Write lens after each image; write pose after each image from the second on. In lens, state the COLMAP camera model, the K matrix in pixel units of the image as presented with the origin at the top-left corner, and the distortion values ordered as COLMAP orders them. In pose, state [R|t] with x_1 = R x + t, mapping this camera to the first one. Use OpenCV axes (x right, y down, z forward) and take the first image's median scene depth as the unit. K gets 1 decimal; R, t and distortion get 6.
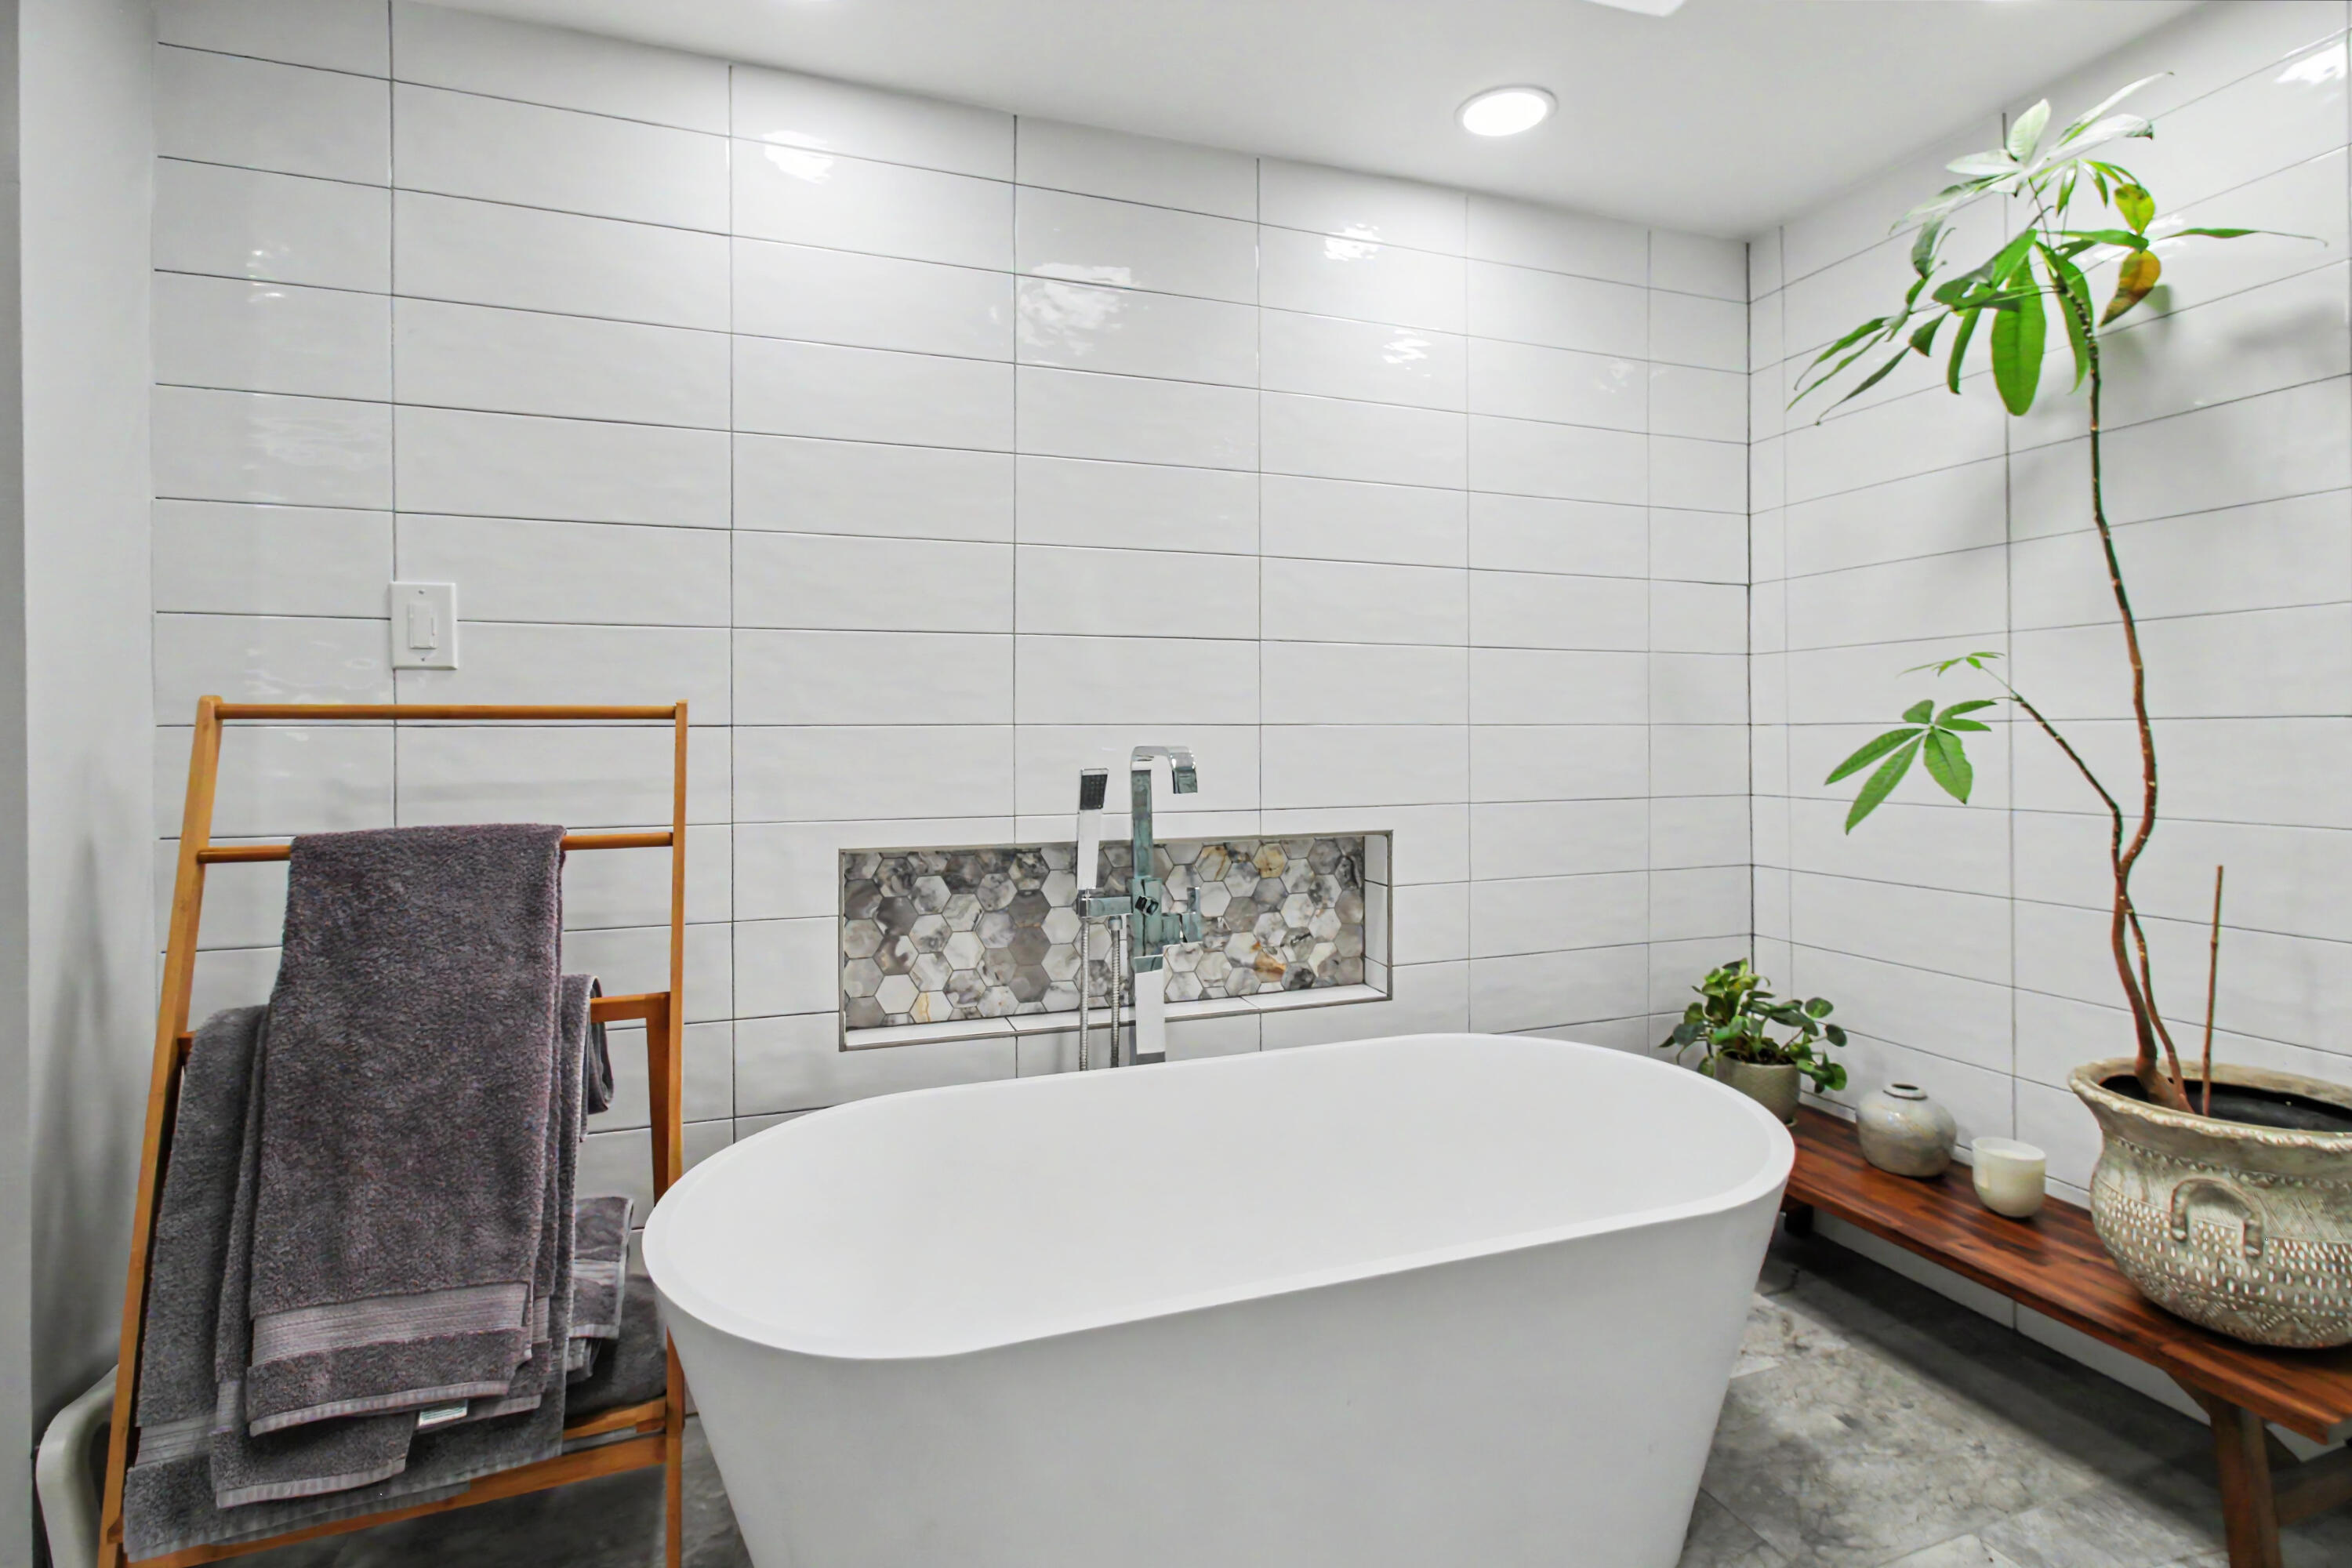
lens RADIAL K [[1111.7, 0, 1182.6], [0, 1111.7, 738.8], [0, 0, 1]] dist [-0.031604, 0.024581]
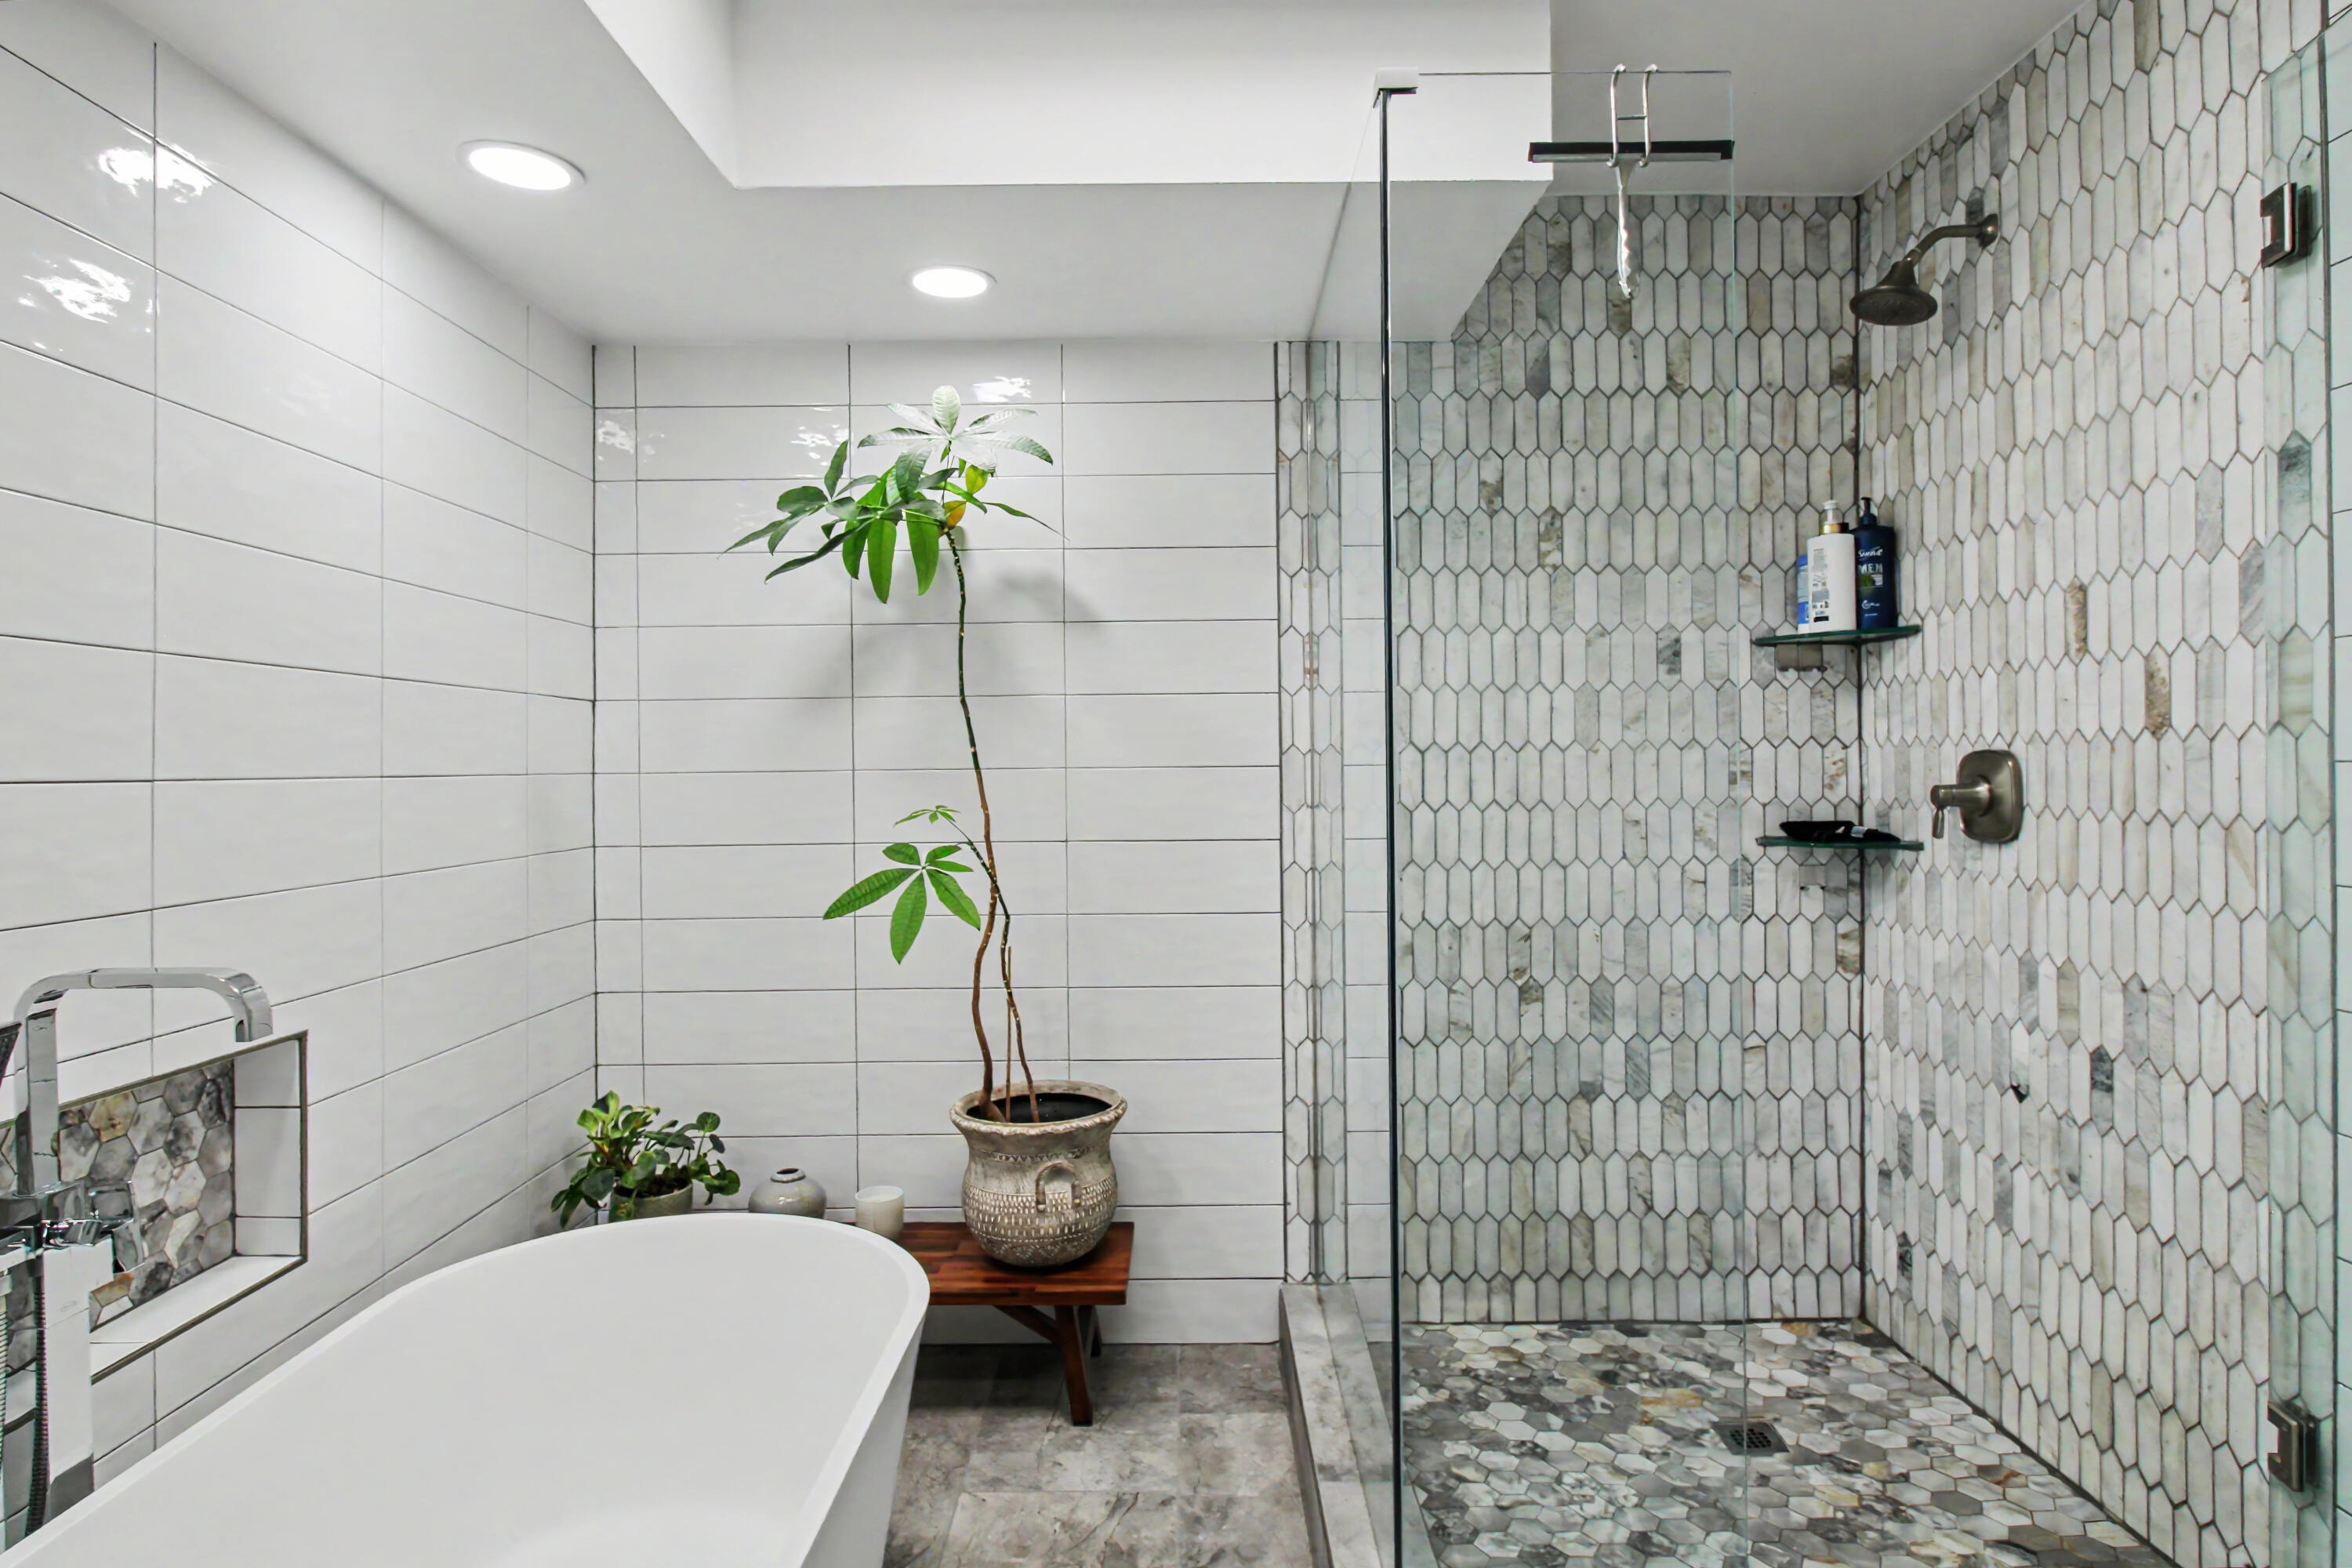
lens RADIAL K [[1289.5, 0, 1183.6], [0, 1289.5, 756.1], [0, 0, 1]] dist [-0.007069, -0.000272]
pose [[0.333425, 0.006134, 0.942757, -0.454444], [0.011353, 0.999880, -0.010521, -0.090090], [-0.942708, 0.014211, 0.333316, 0.176369]]
